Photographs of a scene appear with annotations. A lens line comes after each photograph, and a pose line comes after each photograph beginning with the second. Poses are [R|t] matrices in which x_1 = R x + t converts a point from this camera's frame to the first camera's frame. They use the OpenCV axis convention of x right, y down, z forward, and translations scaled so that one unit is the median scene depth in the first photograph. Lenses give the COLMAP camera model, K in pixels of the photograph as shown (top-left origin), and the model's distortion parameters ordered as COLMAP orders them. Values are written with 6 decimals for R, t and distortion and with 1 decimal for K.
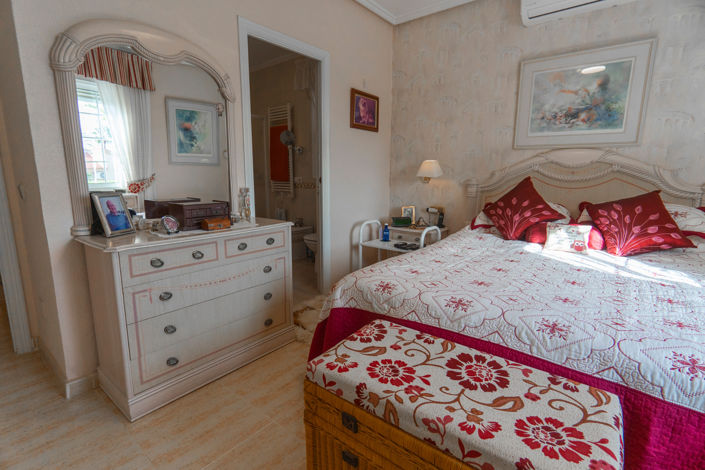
lens RADIAL K [[336.9, 0, 348.3], [0, 336.9, 235.3], [0, 0, 1]] dist [-0.013123, 0.003924]
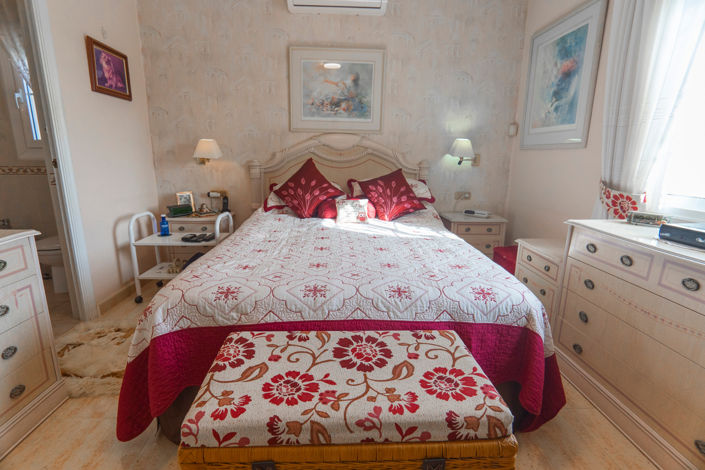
lens RADIAL K [[336.9, 0, 352.3], [0, 336.9, 232.5], [0, 0, 1]] dist [-0.013123, 0.003924]
pose [[0.753337, -0.141937, 0.642135, -0.118890], [0.108336, 0.989876, 0.091705, -0.027093], [-0.648650, 0.000481, 0.761087, 0.105472]]
